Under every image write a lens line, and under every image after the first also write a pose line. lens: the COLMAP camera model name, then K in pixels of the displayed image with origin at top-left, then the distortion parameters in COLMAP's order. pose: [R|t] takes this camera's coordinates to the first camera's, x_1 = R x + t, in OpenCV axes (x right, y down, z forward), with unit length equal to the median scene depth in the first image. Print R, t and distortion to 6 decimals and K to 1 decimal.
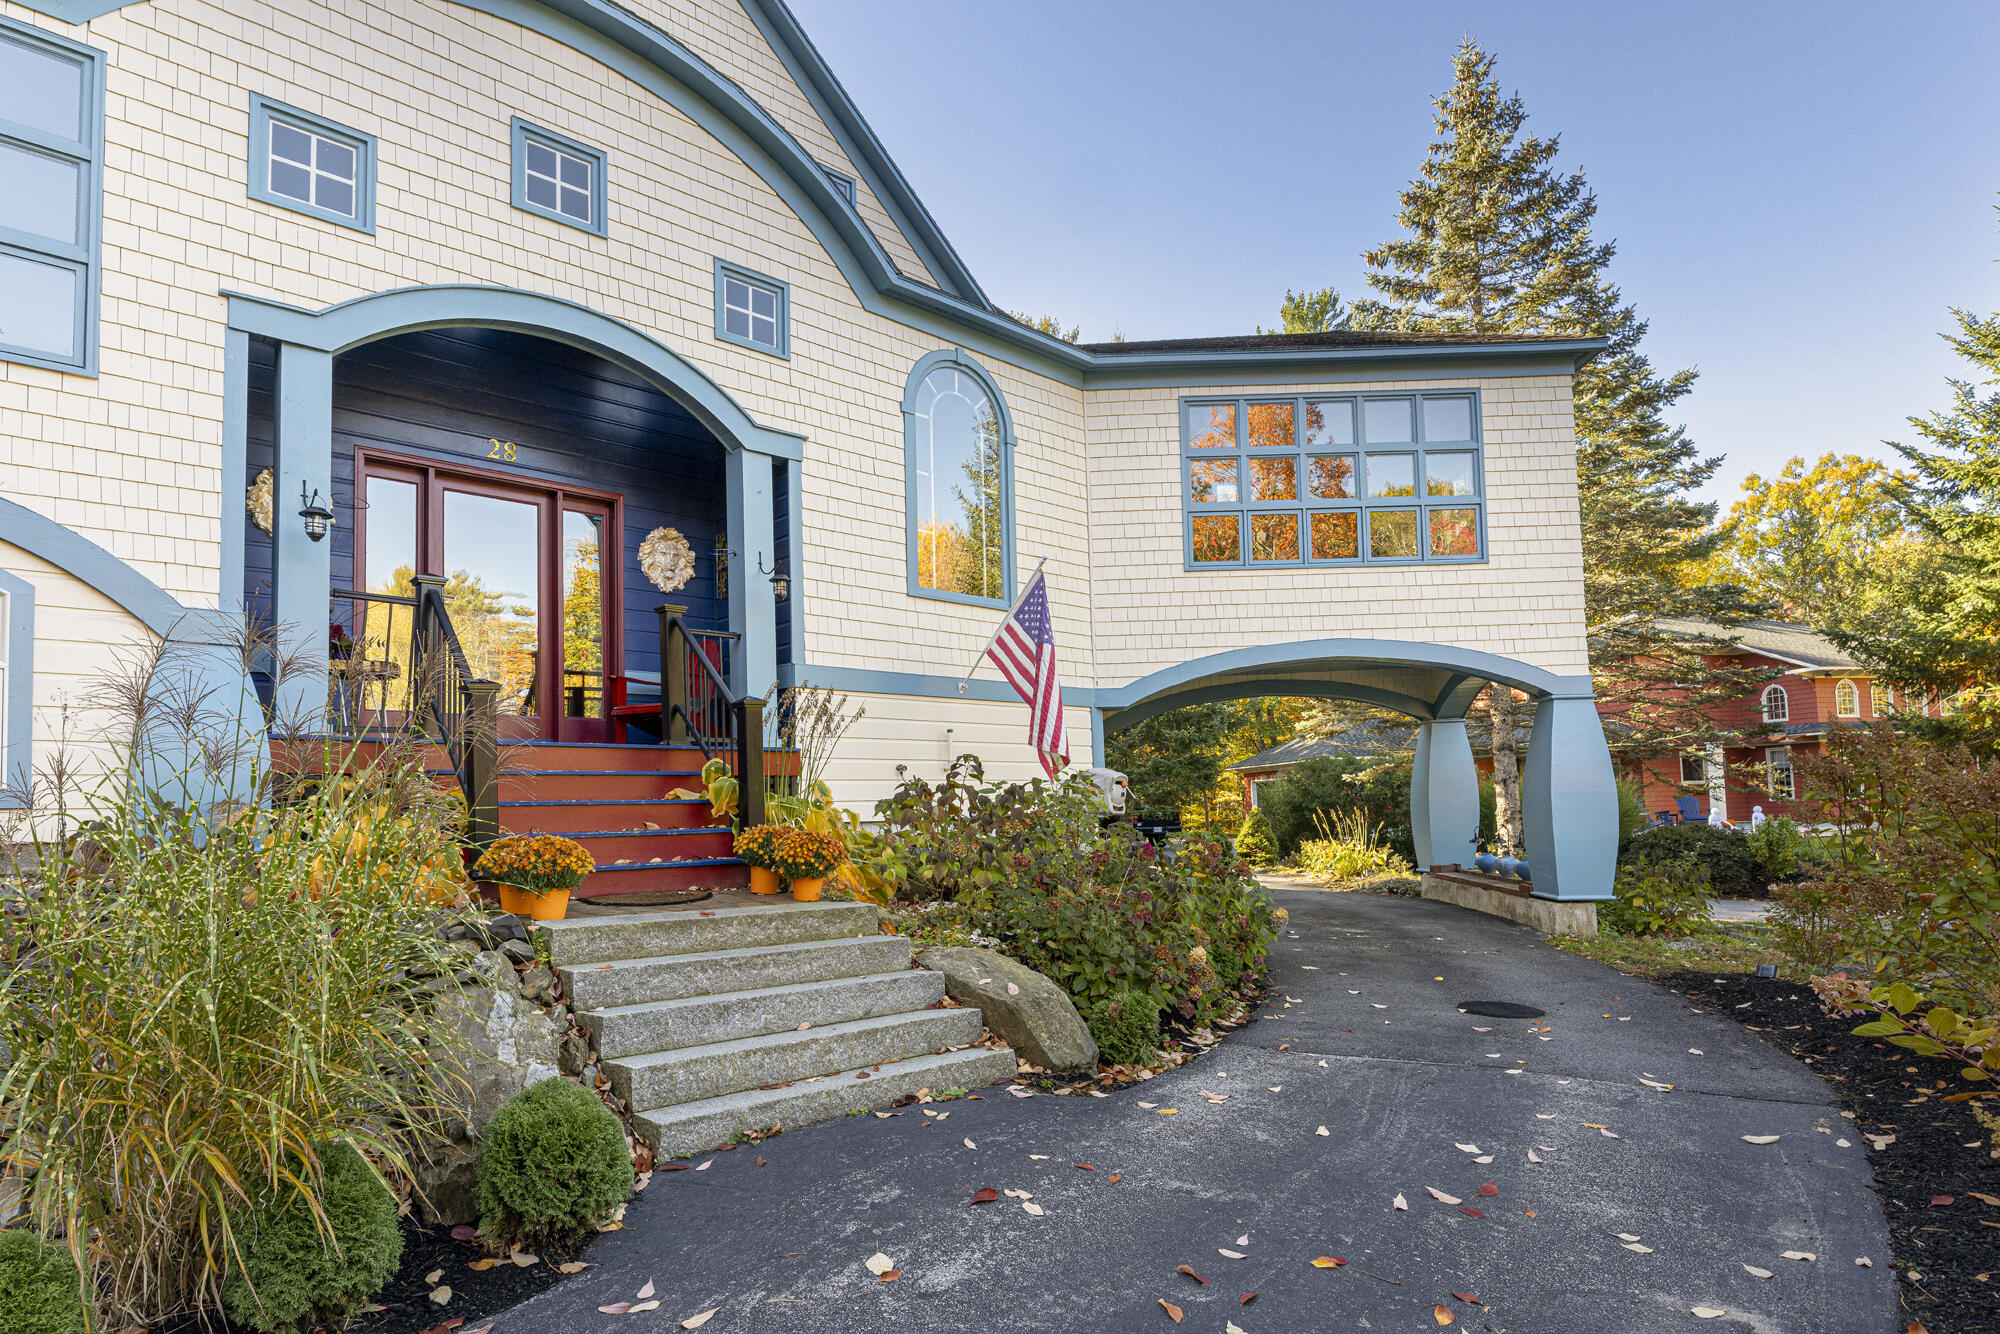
lens RADIAL K [[1078.4, 0, 1006.3], [0, 1078.4, 740.6], [0, 0, 1]] dist [-0.002272, -0.000004]
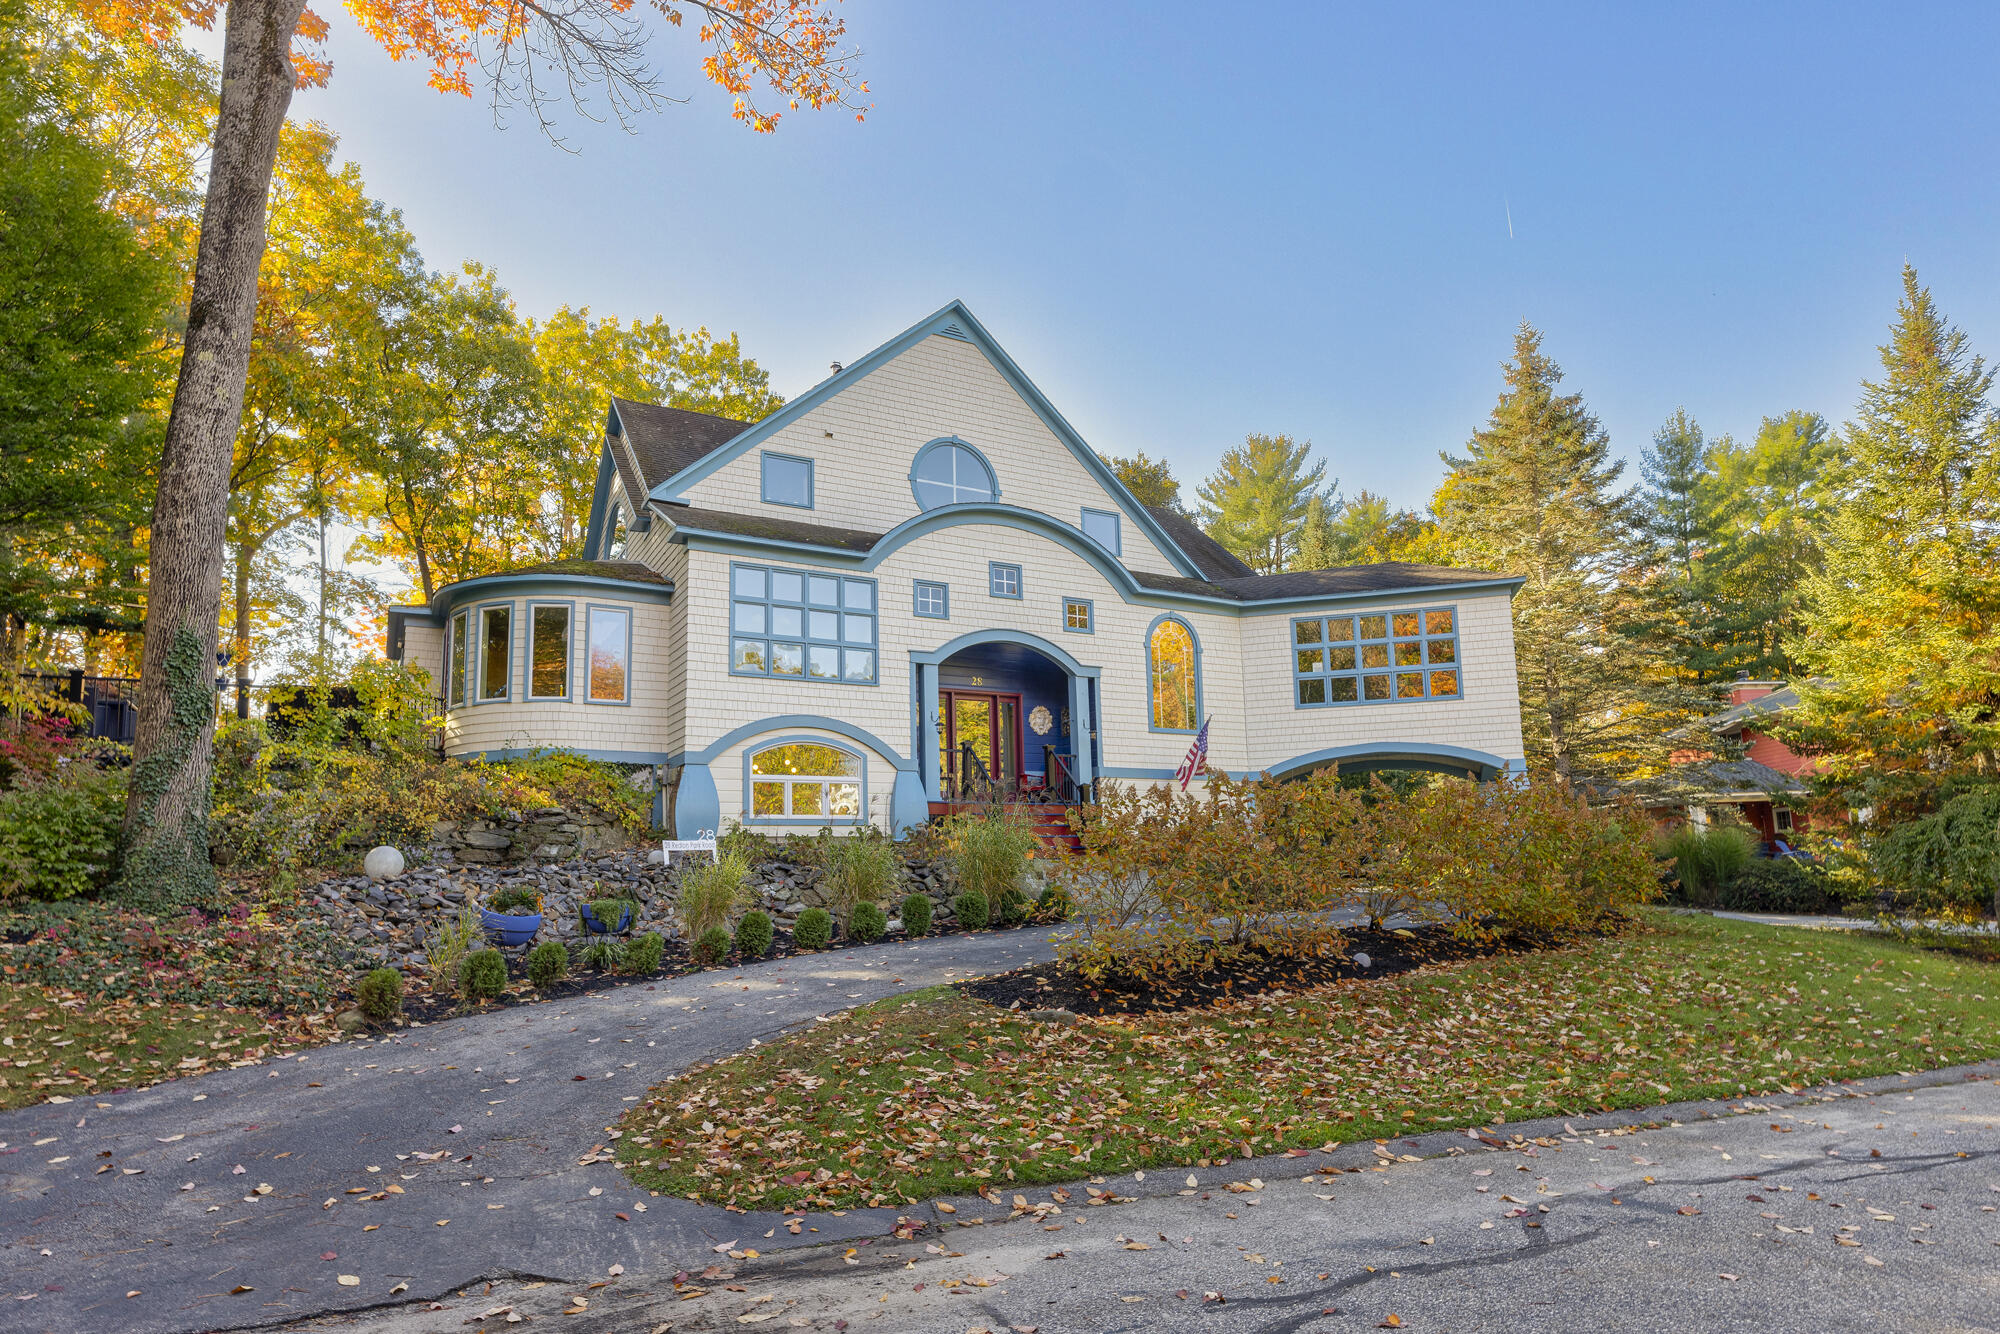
lens RADIAL K [[1078.4, 0, 1006.3], [0, 1078.4, 740.6], [0, 0, 1]] dist [-0.002272, -0.000004]
pose [[0.969887, -0.029844, -0.241718, 0.165650], [0.016051, 0.998139, -0.058832, 0.004437], [0.243024, 0.053181, 0.968561, -1.257745]]
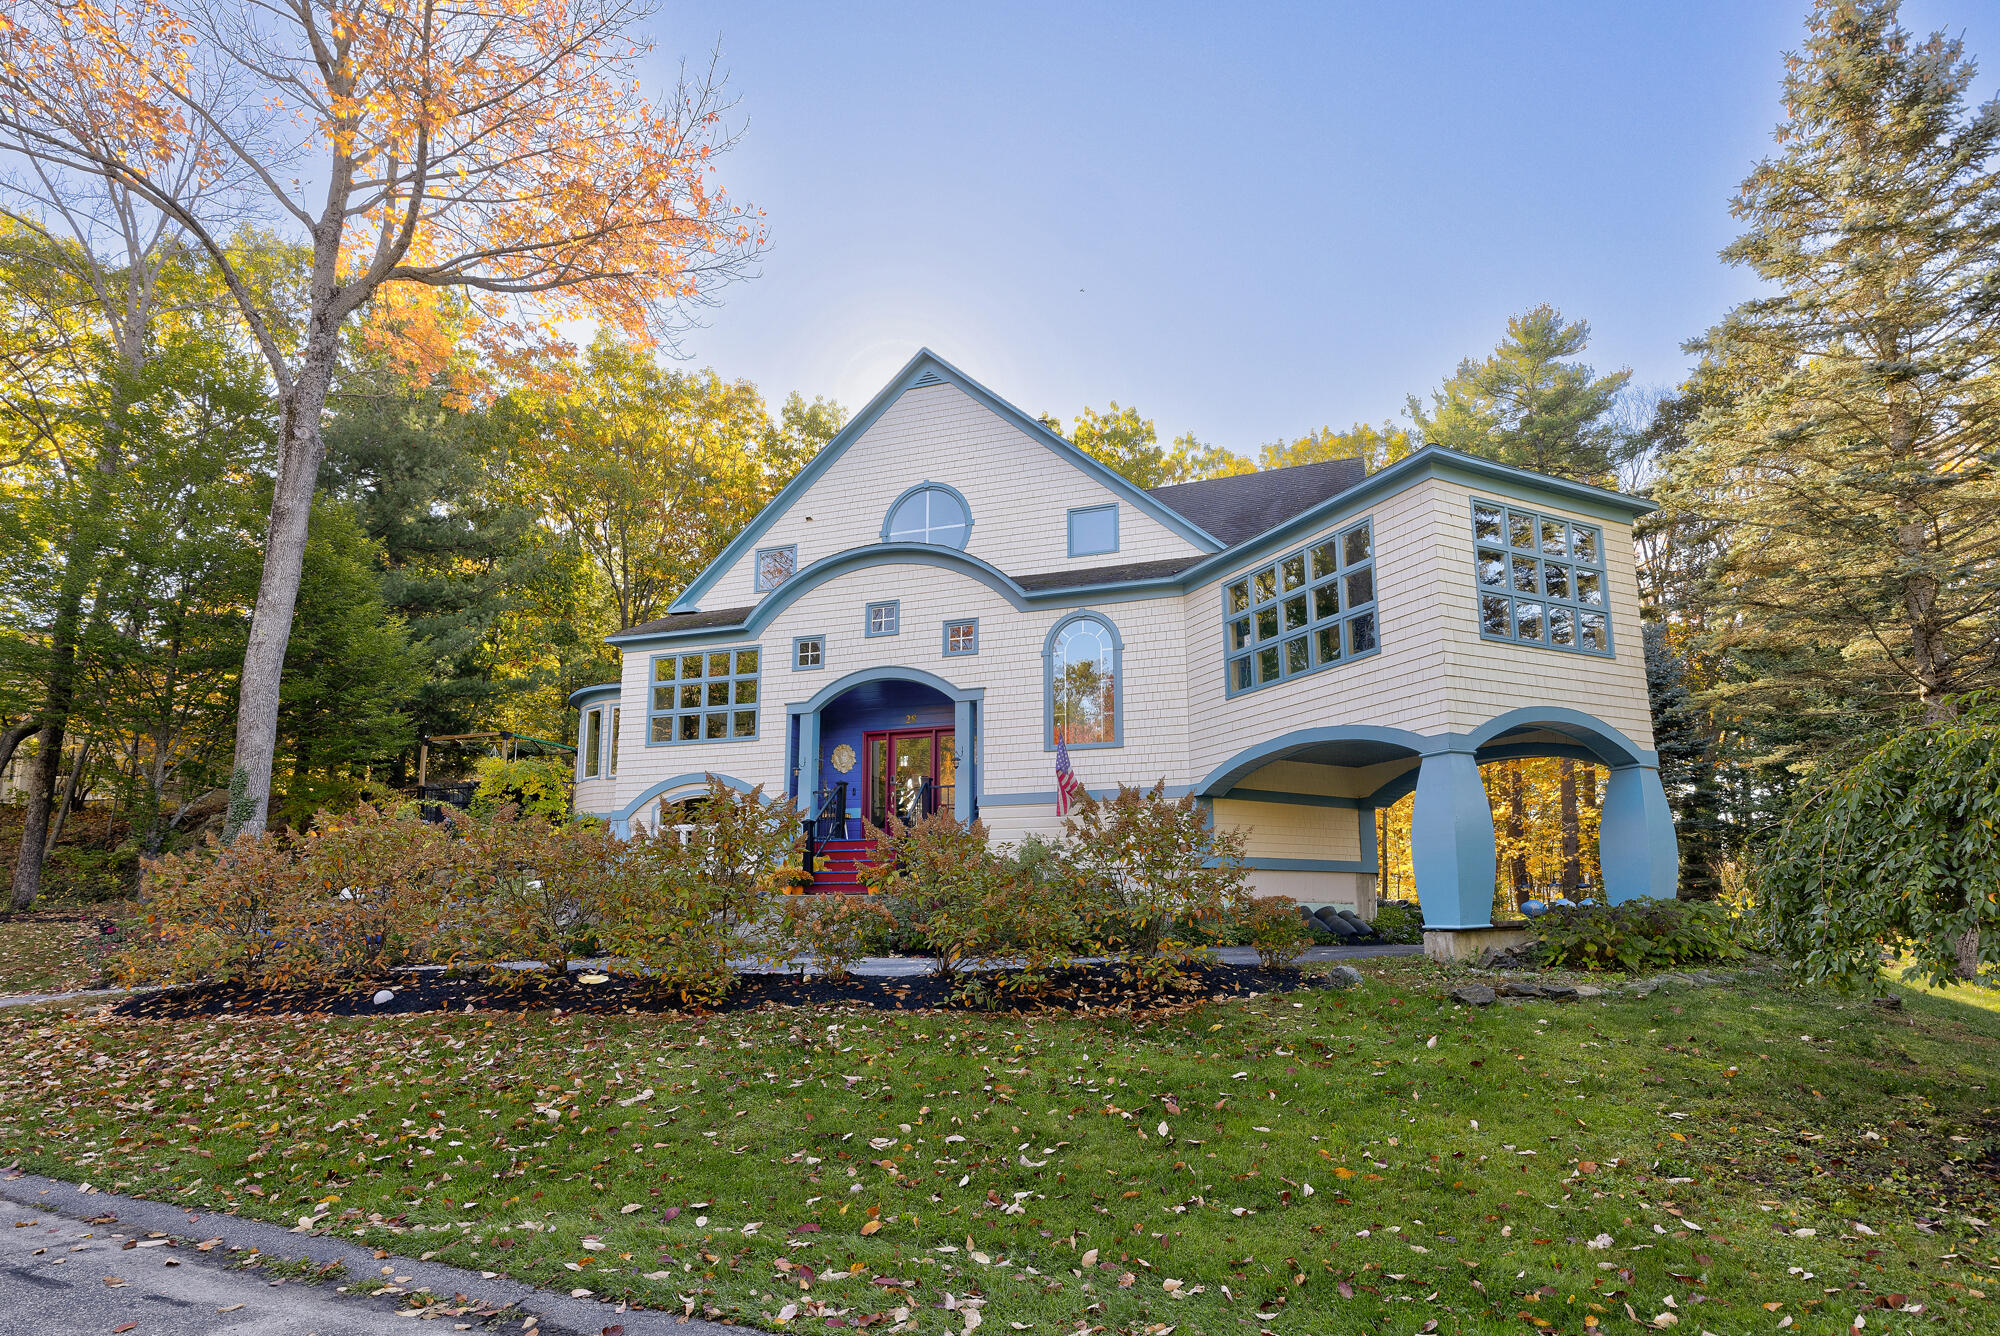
lens RADIAL K [[1078.4, 0, 1006.3], [0, 1078.4, 741.6], [0, 0, 1]] dist [-0.002272, -0.000004]
pose [[0.471440, -0.132838, -0.871836, 1.676910], [0.048969, 0.991008, -0.124516, 0.088779], [0.880537, 0.016009, 0.473706, 0.044158]]
